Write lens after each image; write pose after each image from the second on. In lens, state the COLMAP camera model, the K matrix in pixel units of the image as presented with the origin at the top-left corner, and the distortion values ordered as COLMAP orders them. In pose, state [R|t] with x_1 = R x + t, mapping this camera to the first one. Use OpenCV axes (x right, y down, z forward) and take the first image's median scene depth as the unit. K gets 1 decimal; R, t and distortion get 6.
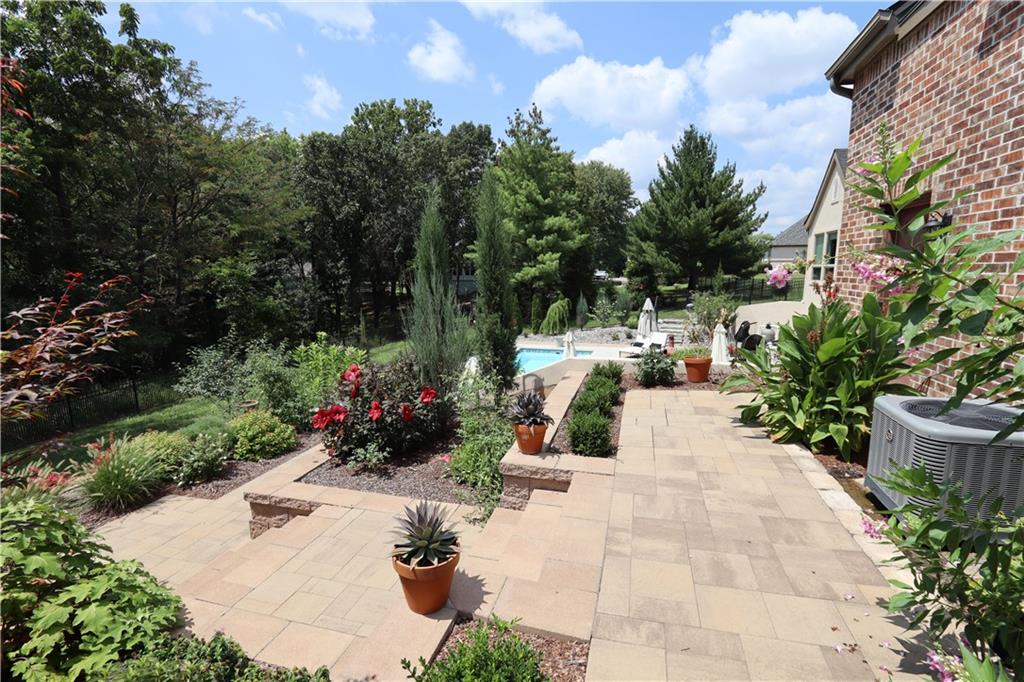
lens RADIAL K [[469.4, 0, 517.3], [0, 469.4, 345.5], [0, 0, 1]] dist [-0.018603, 0.003561]
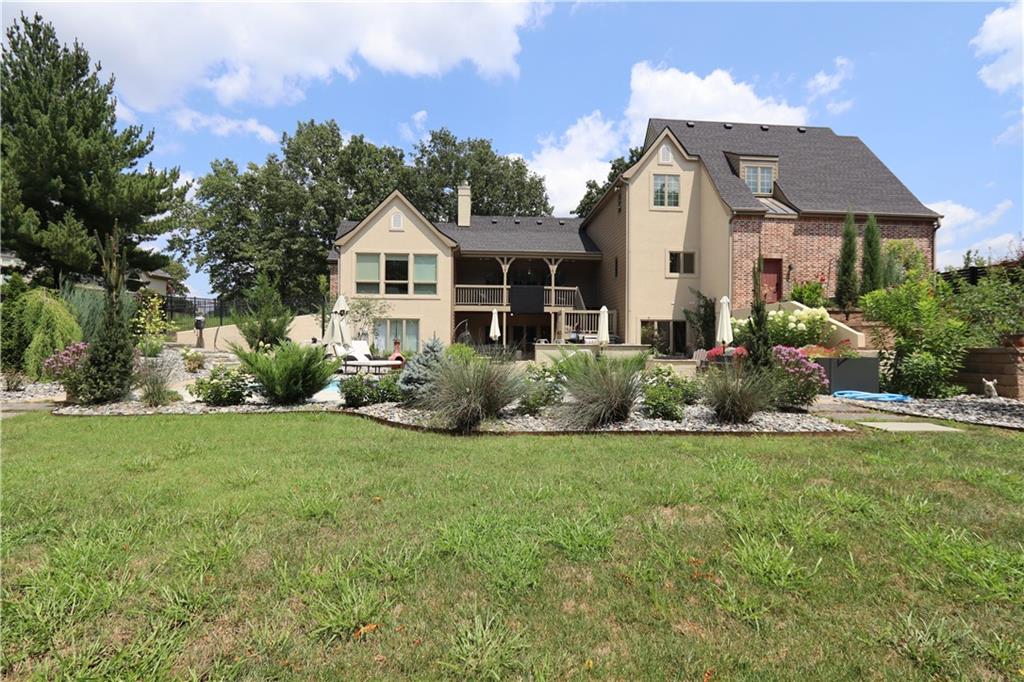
lens RADIAL K [[469.4, 0, 513.9], [0, 469.4, 344.9], [0, 0, 1]] dist [-0.018603, 0.003561]
pose [[-0.320786, 0.002527, 0.947148, -0.387611], [0.138537, 0.989367, 0.044282, -0.015618], [-0.936965, 0.145420, -0.317725, 0.772827]]
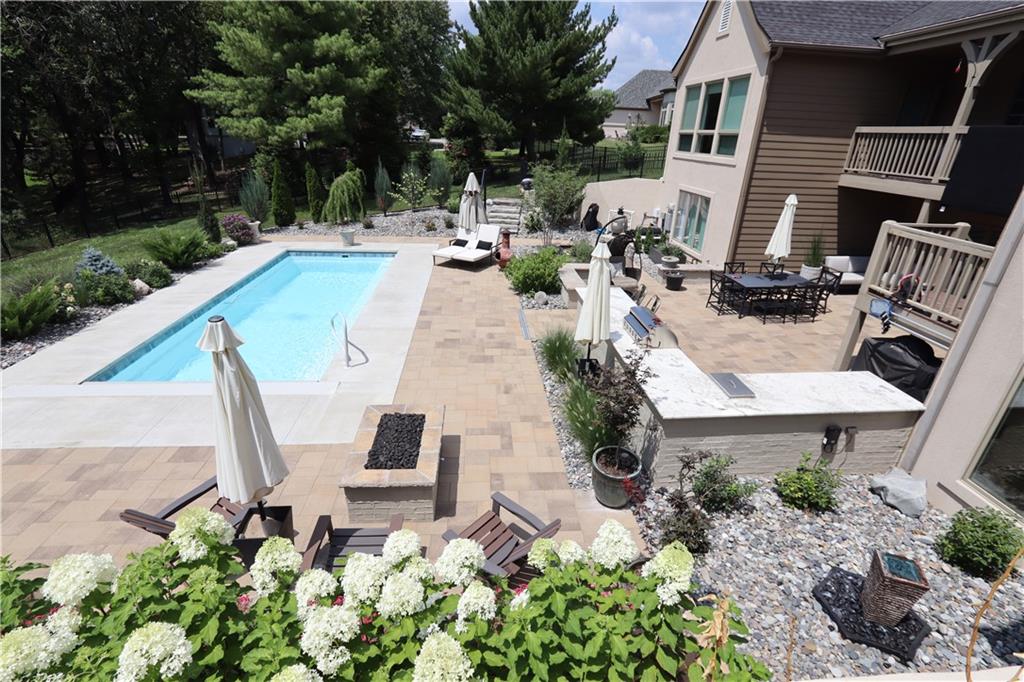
lens RADIAL K [[469.4, 0, 516.0], [0, 469.4, 345.1], [0, 0, 1]] dist [-0.018603, 0.003561]
pose [[0.939224, -0.106118, 0.326491, 0.071842], [0.013758, 0.961898, 0.273063, -0.035526], [-0.343028, -0.251976, 0.904898, 0.235883]]
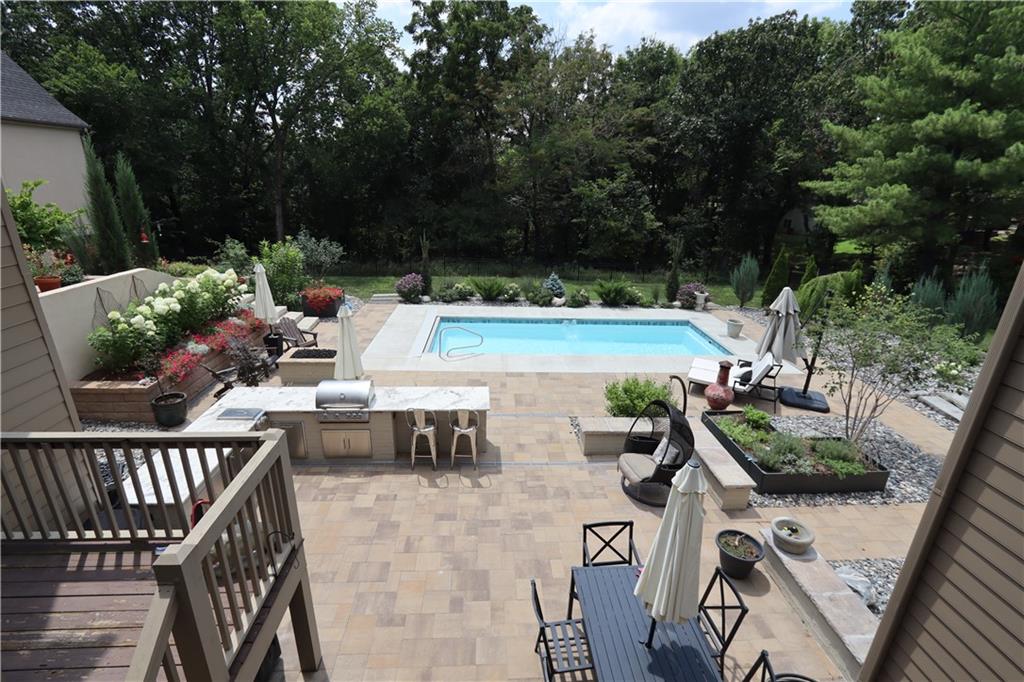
lens RADIAL K [[469.4, 0, 516.7], [0, 469.4, 345.2], [0, 0, 1]] dist [-0.018603, 0.003561]
pose [[0.317472, 0.336780, -0.886448, 0.502006], [-0.183117, 0.938986, 0.291159, -0.104901], [0.930419, 0.069889, 0.359772, 0.435676]]
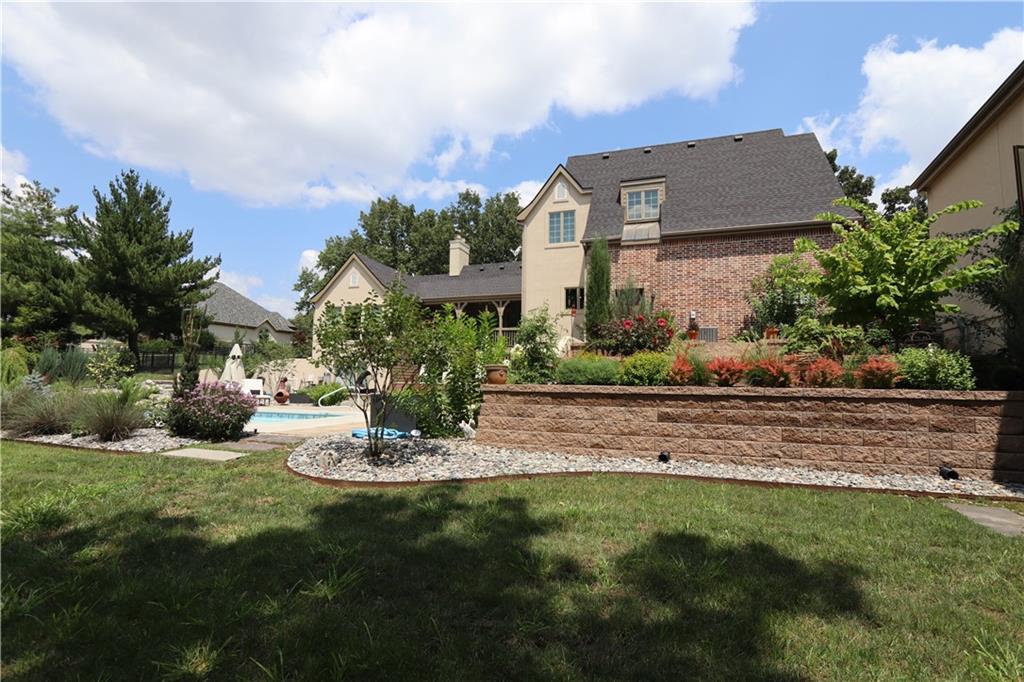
lens RADIAL K [[469.4, 0, 516.2], [0, 469.4, 346.8], [0, 0, 1]] dist [-0.018603, 0.003561]
pose [[0.059766, 0.083838, 0.994685, -0.486738], [0.141198, 0.985737, -0.091568, 0.054532], [-0.988176, 0.145920, 0.047076, 0.309116]]
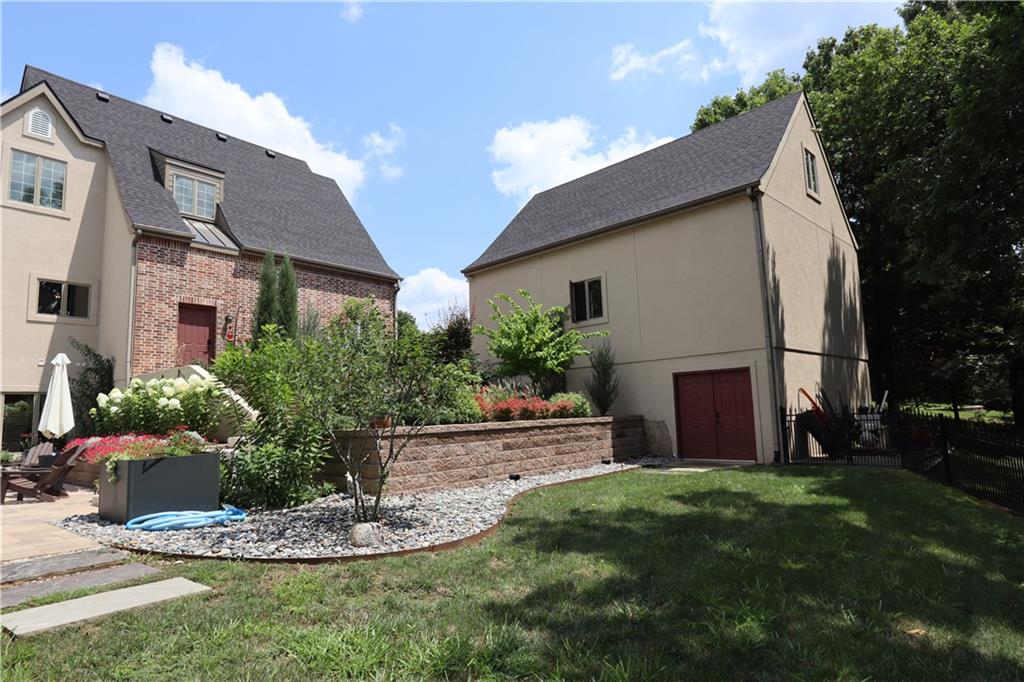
lens RADIAL K [[578.2, 0, 516.4], [0, 578.2, 344.4], [0, 0, 1]] dist [-0.004646, 0.002521]
pose [[-0.911281, 0.082716, 0.403391, -0.401164], [0.100843, 0.994616, 0.023861, 0.001928], [-0.399246, 0.062424, -0.914716, 0.601947]]
